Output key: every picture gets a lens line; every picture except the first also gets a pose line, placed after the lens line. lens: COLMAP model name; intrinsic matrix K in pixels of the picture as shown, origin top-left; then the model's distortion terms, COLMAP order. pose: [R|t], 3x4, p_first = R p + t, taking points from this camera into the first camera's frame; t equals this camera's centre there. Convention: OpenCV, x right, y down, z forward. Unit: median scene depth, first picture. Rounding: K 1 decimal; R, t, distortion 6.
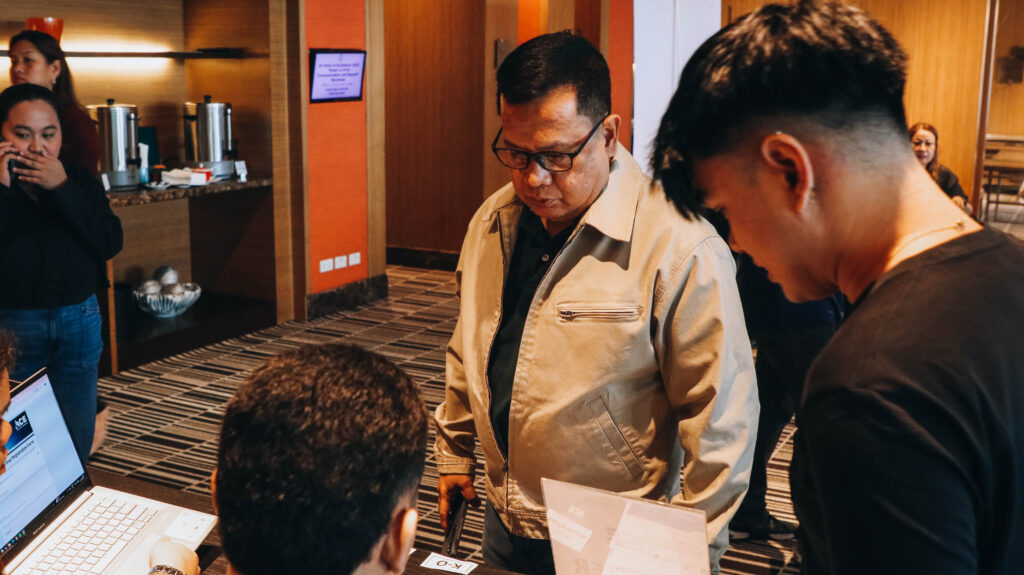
lens RADIAL K [[1131.9, 0, 512.0], [0, 1131.9, 287.5], [0, 0, 1]] dist [-0.078738, 0.052572]
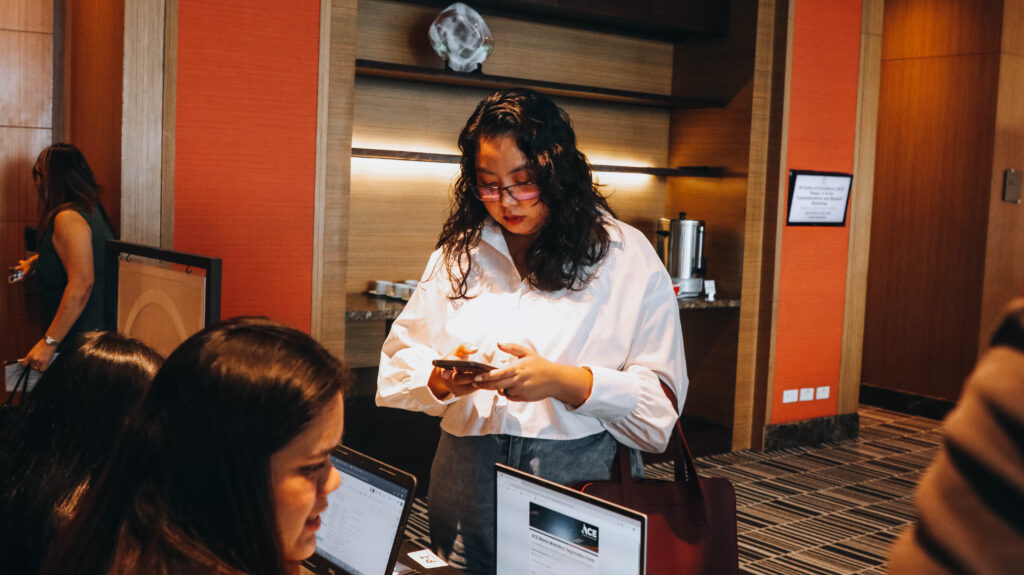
lens RADIAL K [[1131.9, 0, 512.0], [0, 1131.9, 287.5], [0, 0, 1]] dist [-0.078738, 0.052572]
pose [[0.896848, 0.063996, -0.437684, 0.036370], [-0.116691, 0.988657, -0.094551, 0.007488], [0.426669, 0.135871, 0.894143, 0.047115]]
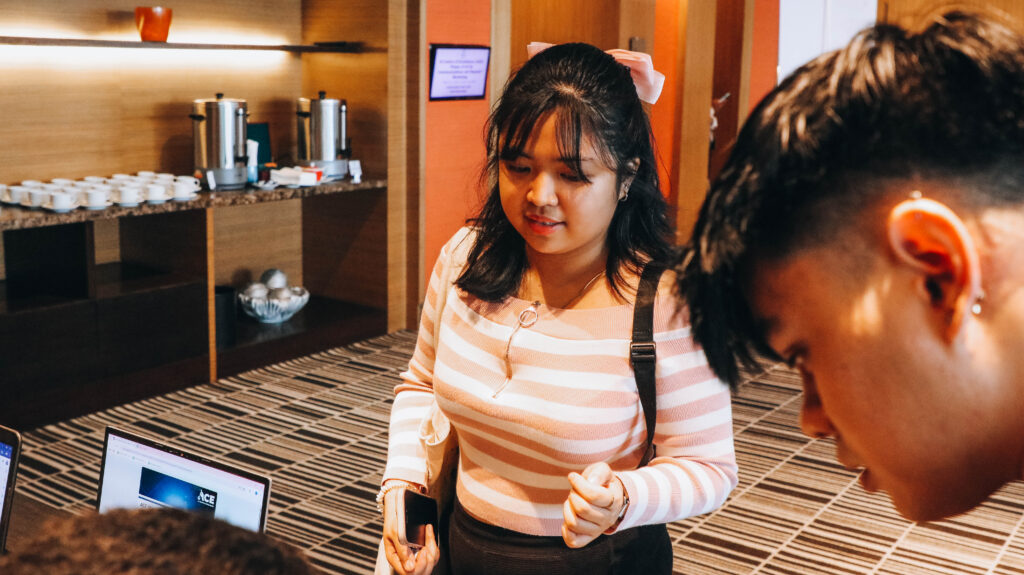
lens RADIAL K [[1131.9, 0, 512.0], [0, 1131.9, 287.5], [0, 0, 1]] dist [-0.078738, 0.052572]
pose [[0.992464, 0.033054, -0.117994, 0.006938], [-0.033380, 0.999442, -0.000792, -0.009248], [0.117902, 0.004725, 0.993014, 0.070397]]
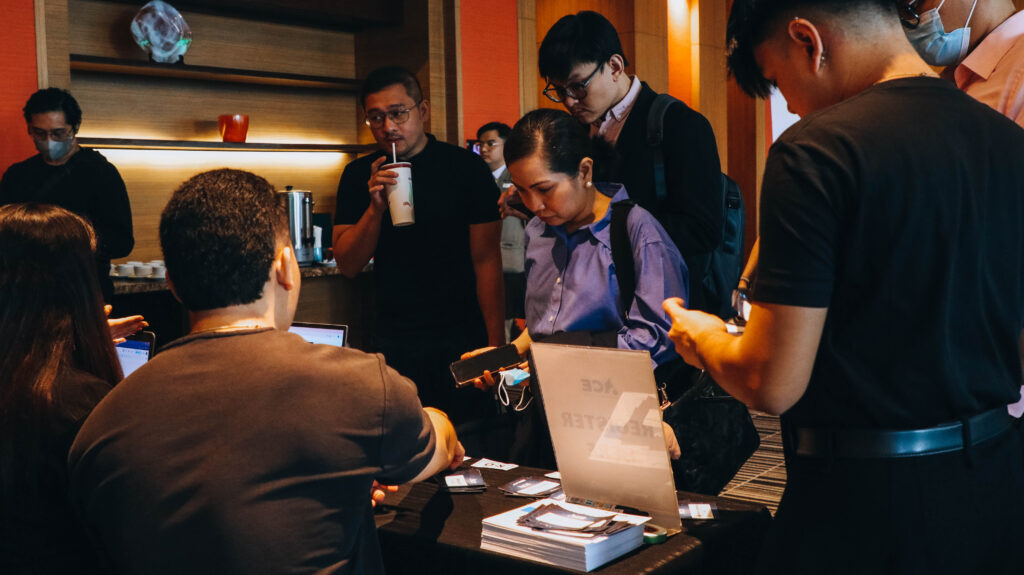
lens RADIAL K [[1131.9, 0, 512.0], [0, 1131.9, 287.5], [0, 0, 1]] dist [-0.078738, 0.052572]
pose [[0.985206, -0.021368, -0.170038, 0.047724], [0.002237, 0.993715, -0.111917, 0.054609], [0.171361, 0.109881, 0.979062, -0.054700]]
